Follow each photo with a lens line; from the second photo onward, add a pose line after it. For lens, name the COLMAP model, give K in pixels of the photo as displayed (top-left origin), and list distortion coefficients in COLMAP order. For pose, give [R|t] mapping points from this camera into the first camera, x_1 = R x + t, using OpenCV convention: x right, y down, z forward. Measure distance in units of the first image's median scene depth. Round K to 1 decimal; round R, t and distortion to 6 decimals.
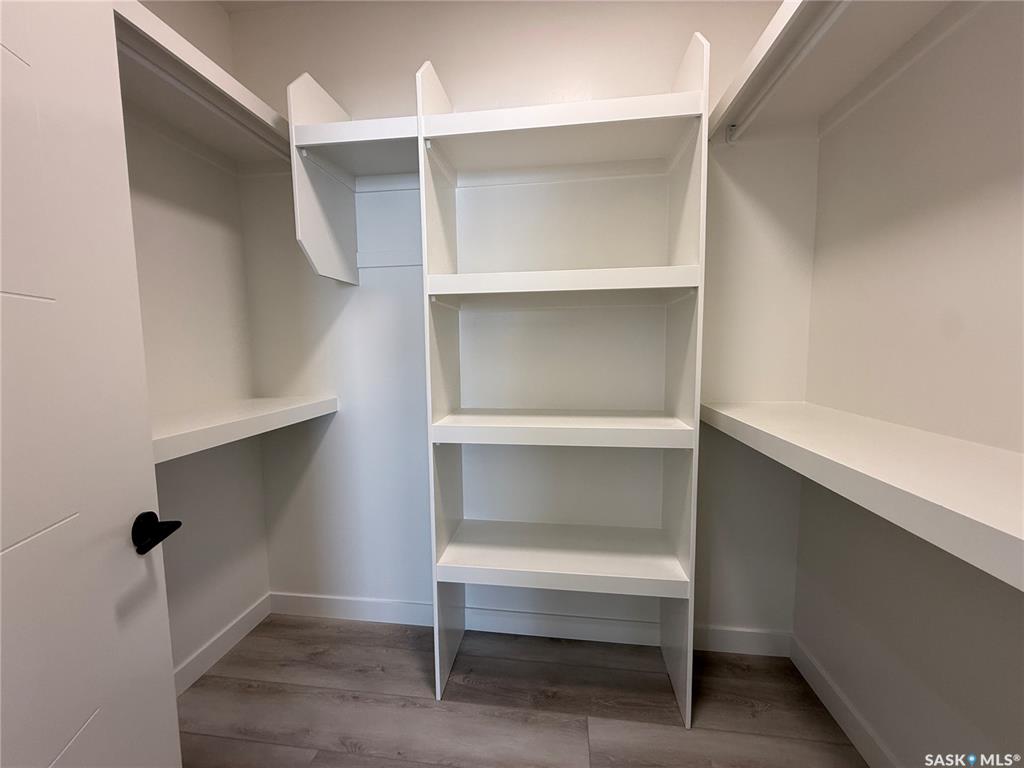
lens RADIAL K [[401.9, 0, 513.8], [0, 401.9, 383.6], [0, 0, 1]] dist [-0.000830, -0.000056]
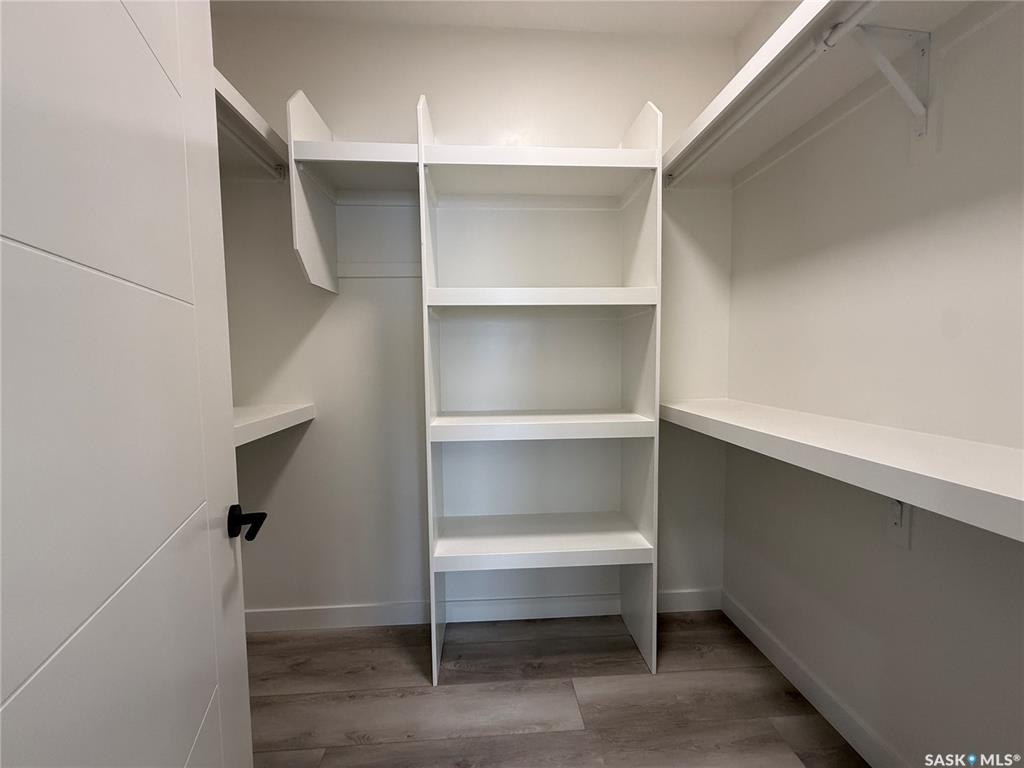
lens RADIAL K [[401.9, 0, 511.2], [0, 401.9, 384.2], [0, 0, 1]] dist [-0.000830, -0.000056]
pose [[0.981117, -0.013068, 0.192972, -0.191652], [0.017876, 0.999571, -0.023195, 0.020450], [-0.192586, 0.026207, 0.980930, -0.104014]]
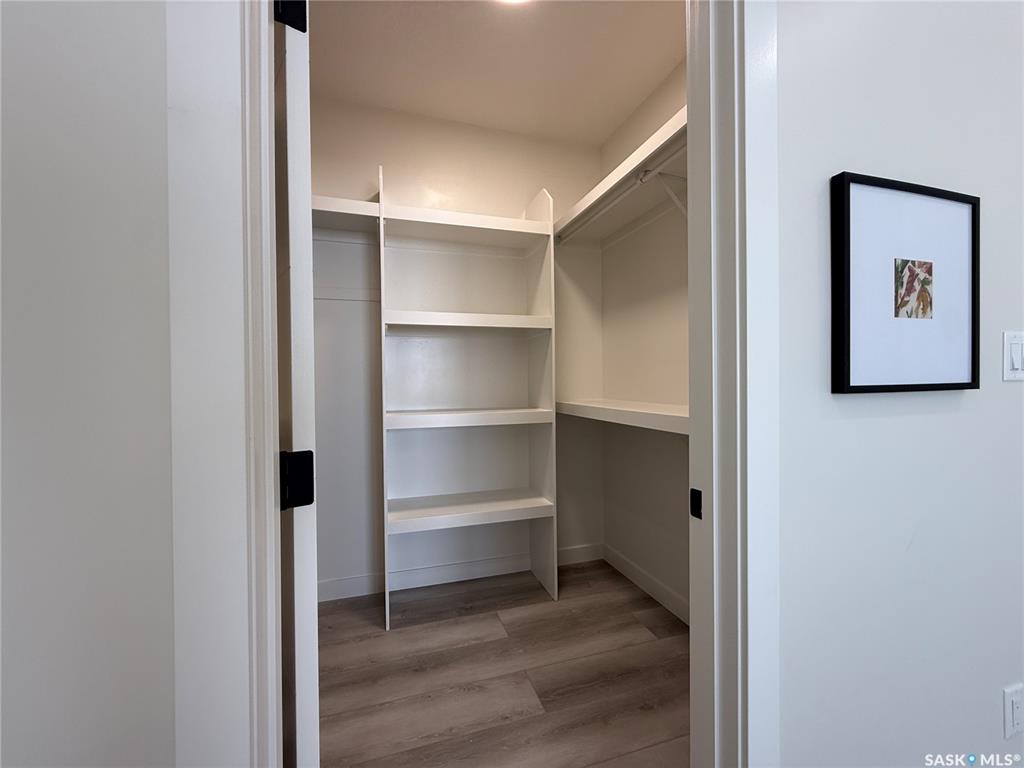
lens RADIAL K [[401.9, 0, 508.8], [0, 401.9, 384.2], [0, 0, 1]] dist [-0.000830, -0.000056]
pose [[0.909073, -0.002427, 0.416630, -0.385835], [0.038413, 0.996212, -0.078011, 0.114459], [-0.414862, 0.086922, 0.905723, -0.426688]]
